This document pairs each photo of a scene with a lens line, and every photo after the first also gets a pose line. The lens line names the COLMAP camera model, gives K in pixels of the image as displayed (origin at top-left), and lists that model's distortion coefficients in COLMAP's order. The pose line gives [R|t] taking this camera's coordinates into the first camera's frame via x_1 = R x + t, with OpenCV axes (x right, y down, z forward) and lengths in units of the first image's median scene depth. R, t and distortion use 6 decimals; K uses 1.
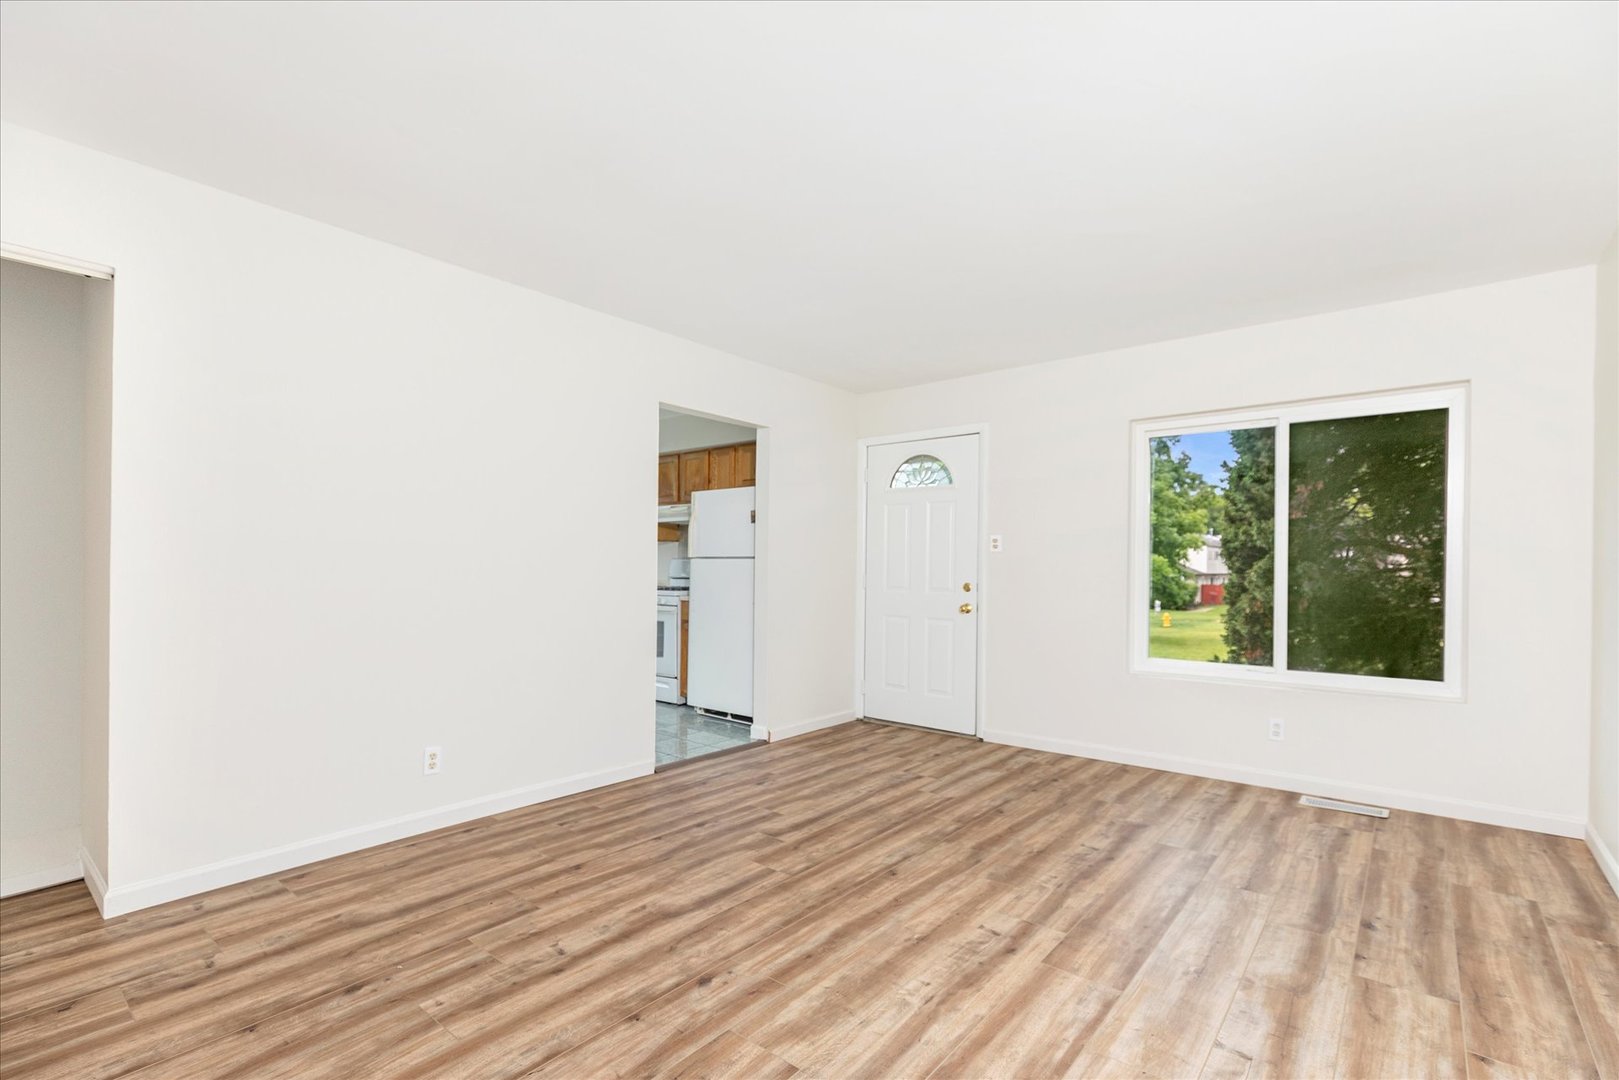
lens RADIAL K [[740.5, 0, 805.7], [0, 740.5, 544.1], [0, 0, 1]] dist [-0.010441, -0.000181]
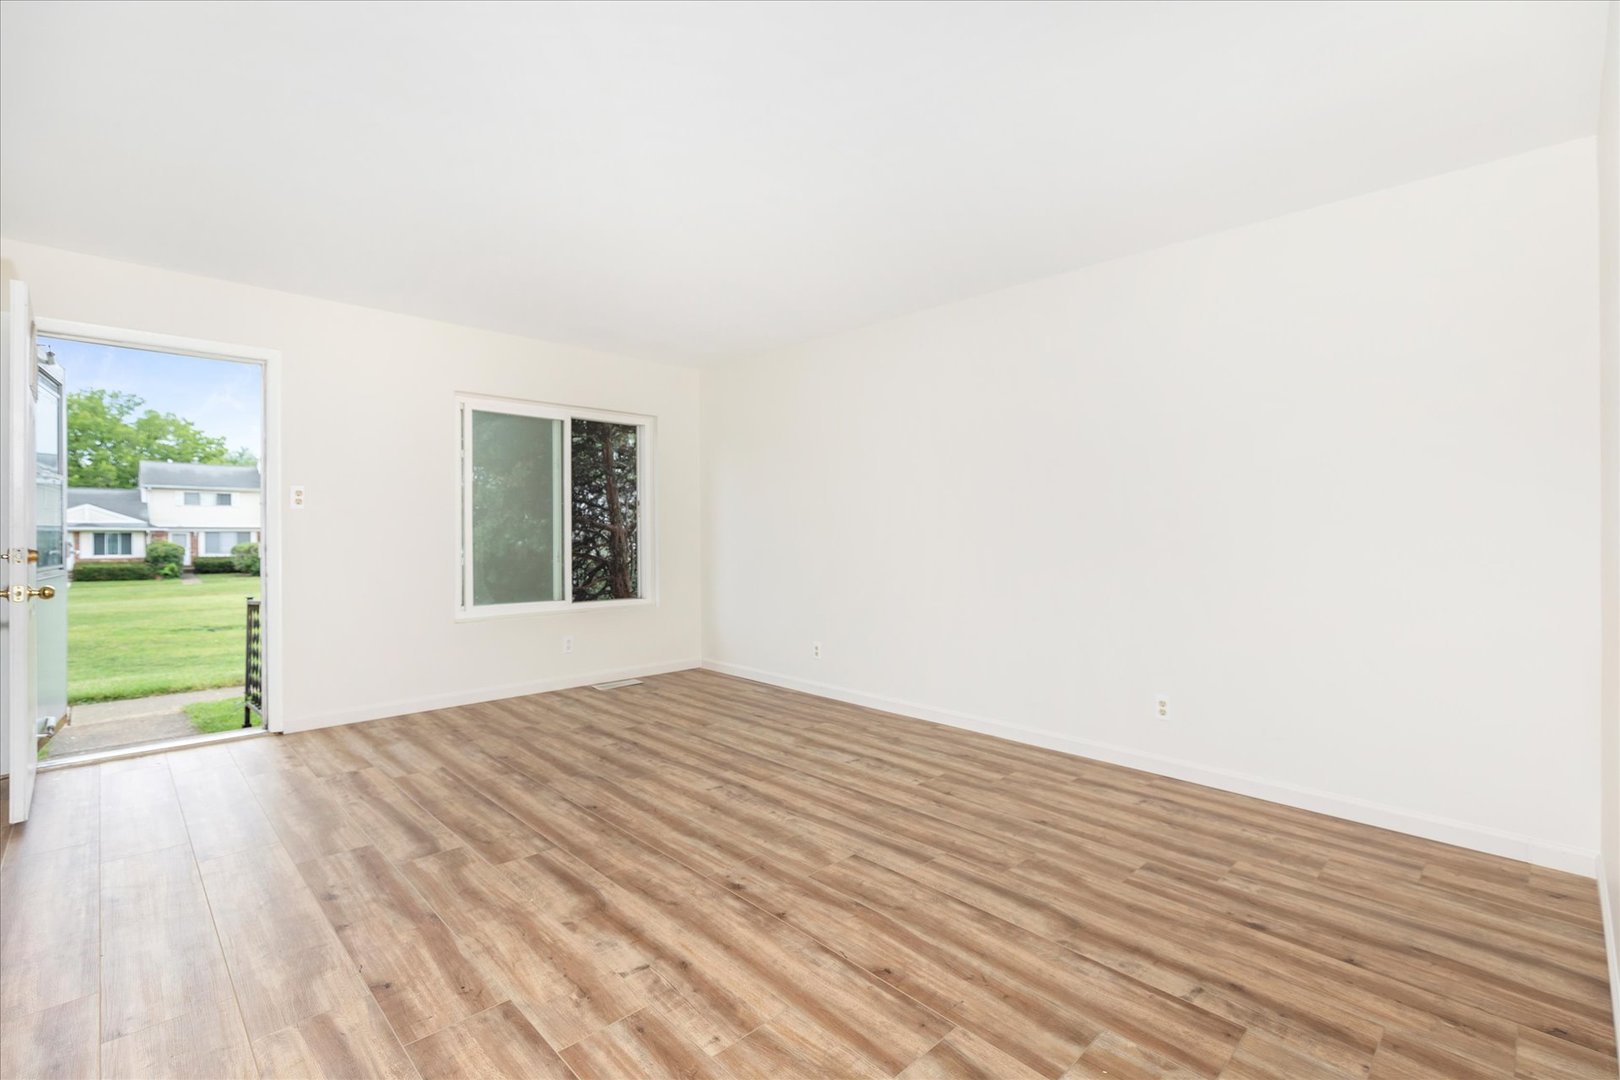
lens RADIAL K [[741.0, 0, 811.6], [0, 741.0, 537.8], [0, 0, 1]] dist [-0.010441, -0.000181]
pose [[0.116490, -0.025880, 0.992855, -1.023128], [-0.025193, 0.999262, 0.029003, 0.004187], [-0.992872, -0.028392, 0.115752, 0.616266]]
